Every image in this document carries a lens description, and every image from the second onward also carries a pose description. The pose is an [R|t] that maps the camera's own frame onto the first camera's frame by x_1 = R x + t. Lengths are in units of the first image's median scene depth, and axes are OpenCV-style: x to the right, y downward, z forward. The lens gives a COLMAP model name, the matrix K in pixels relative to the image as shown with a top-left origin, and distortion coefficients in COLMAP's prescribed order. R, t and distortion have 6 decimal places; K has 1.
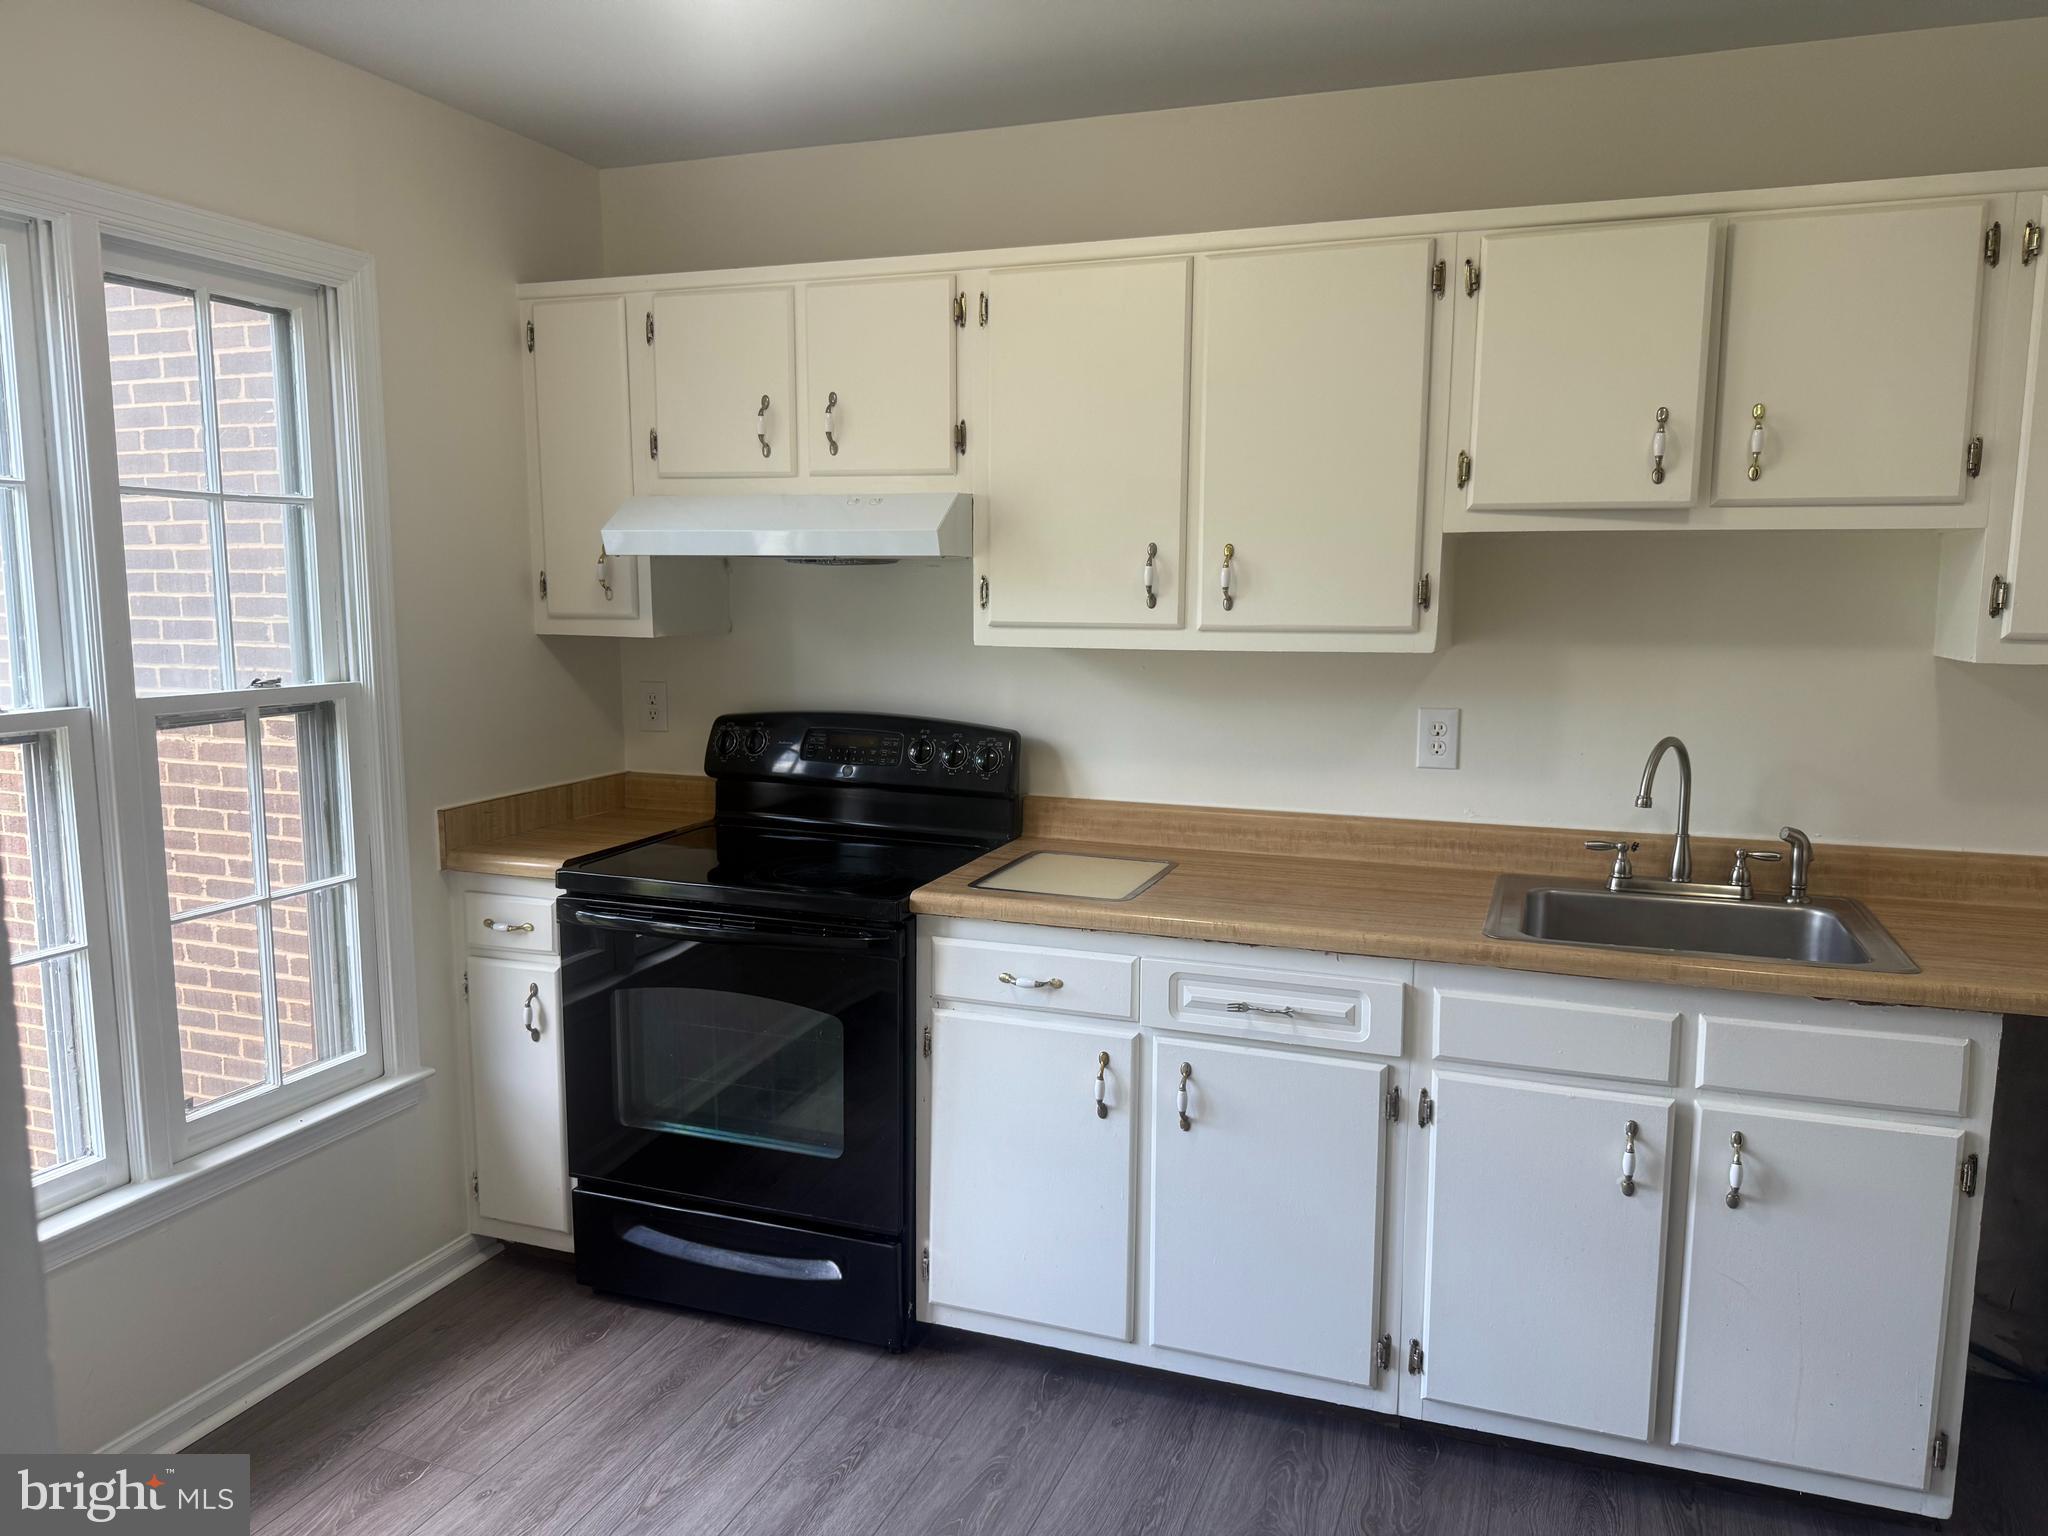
lens RADIAL K [[1472.8, 0, 1024.0], [0, 1472.8, 768.0], [0, 0, 1]] dist [0.107115, -0.136012]
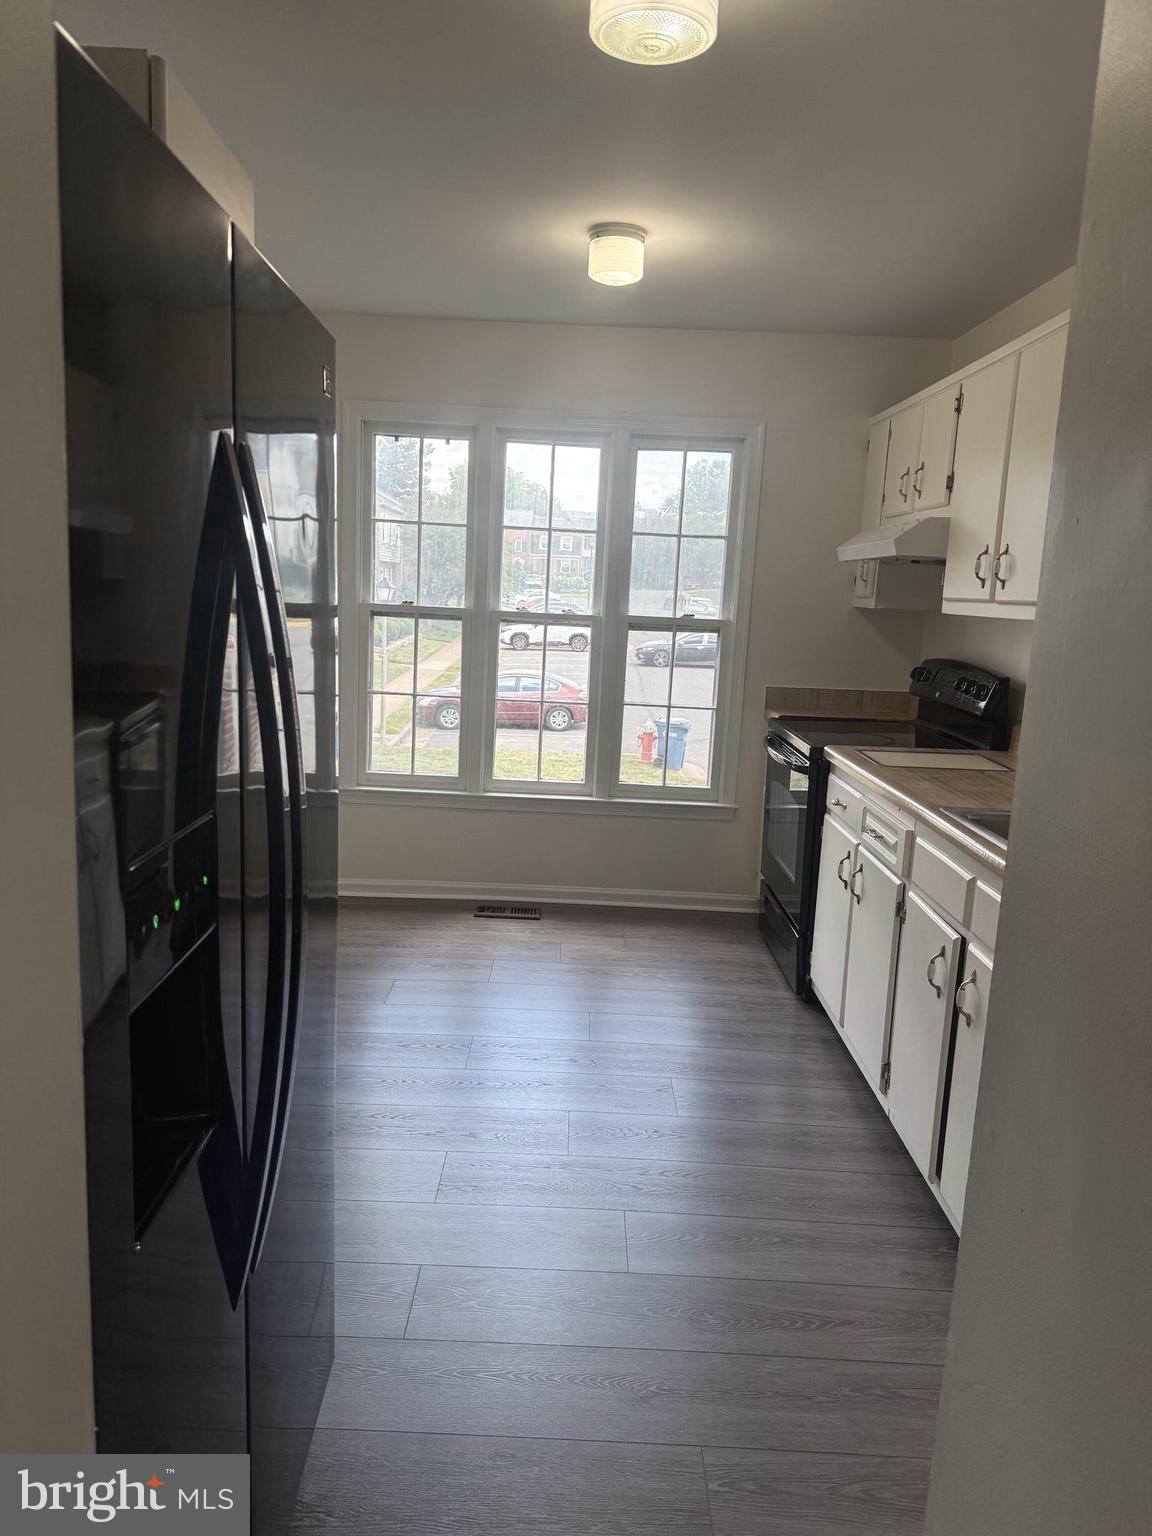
lens RADIAL K [[1104.6, 0, 576.0], [0, 1104.6, 768.0], [0, 0, 1]] dist [0.107115, -0.136012]
pose [[0.349031, 0.167103, -0.922092, 1.060028], [-0.168024, 0.979187, 0.113849, 0.010253], [0.921925, 0.115197, 0.369843, 0.226357]]
